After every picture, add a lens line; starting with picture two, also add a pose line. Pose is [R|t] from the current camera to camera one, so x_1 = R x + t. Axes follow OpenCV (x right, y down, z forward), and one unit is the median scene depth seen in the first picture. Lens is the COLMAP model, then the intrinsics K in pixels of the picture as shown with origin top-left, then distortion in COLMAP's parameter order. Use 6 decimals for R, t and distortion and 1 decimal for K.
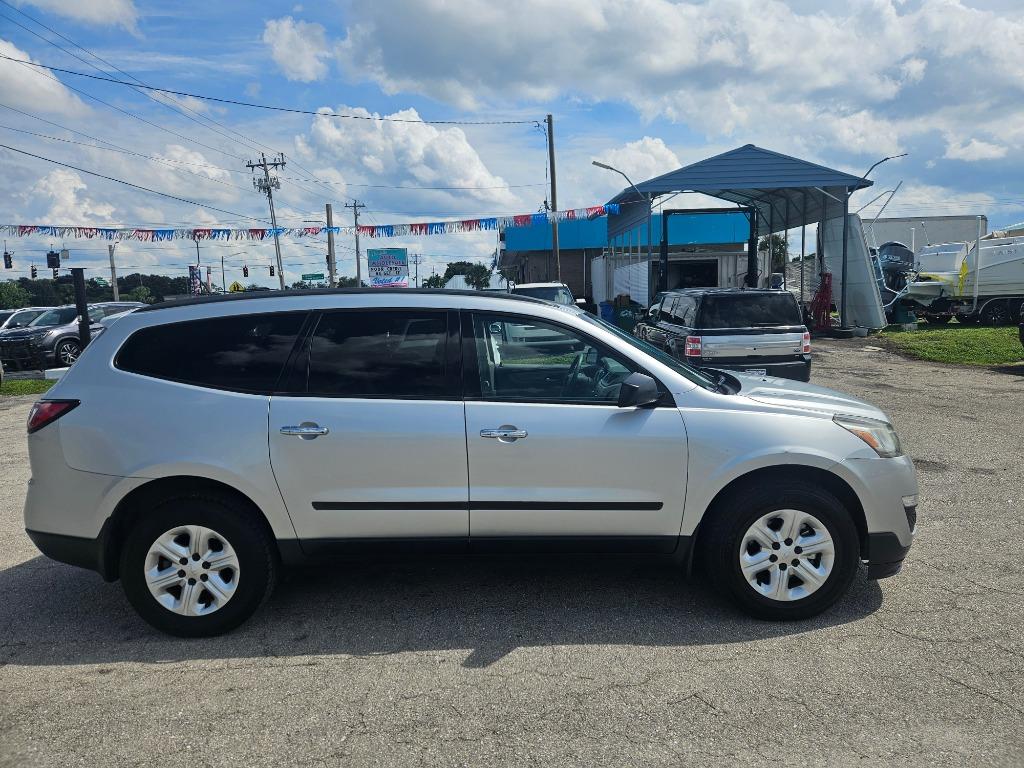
lens RADIAL K [[753.0, 0, 512.0], [0, 753.0, 384.0], [0, 0, 1]] dist [0.059800, -0.072975]
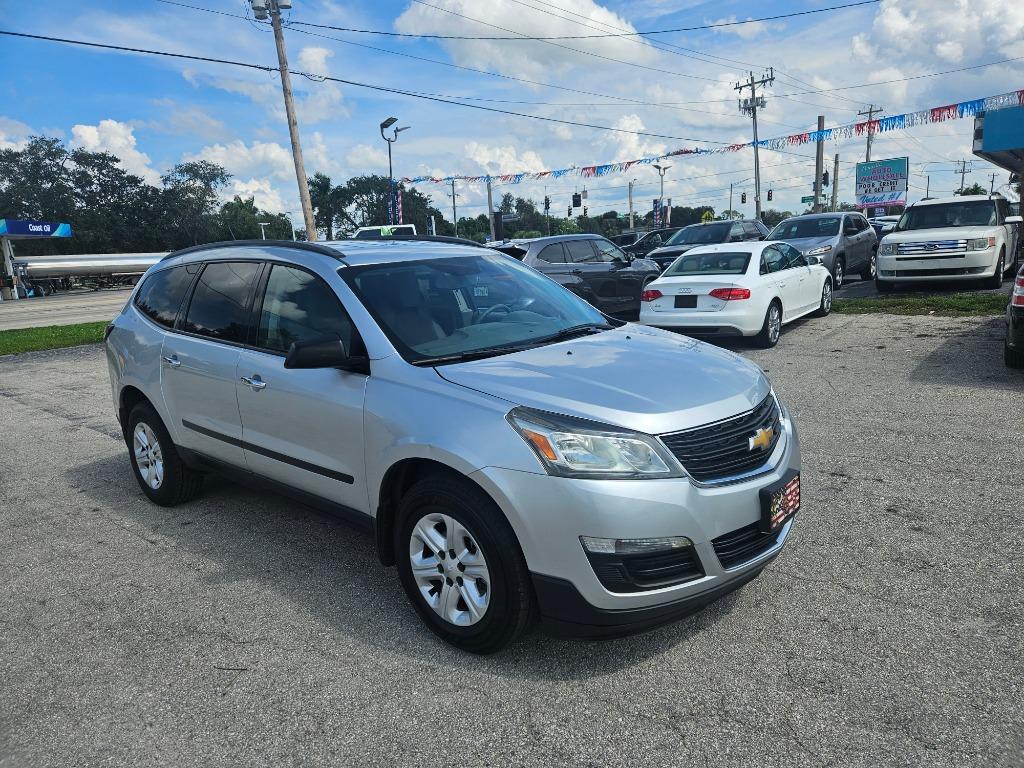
lens RADIAL K [[748.5, 0, 528.8], [0, 748.5, 388.9], [0, 0, 1]] dist [0.078009, -0.068820]
pose [[0.709284, 0.117532, -0.695055, 0.186740], [-0.042576, 0.991345, 0.124187, -0.013499], [0.703636, -0.058491, 0.708149, 0.097586]]
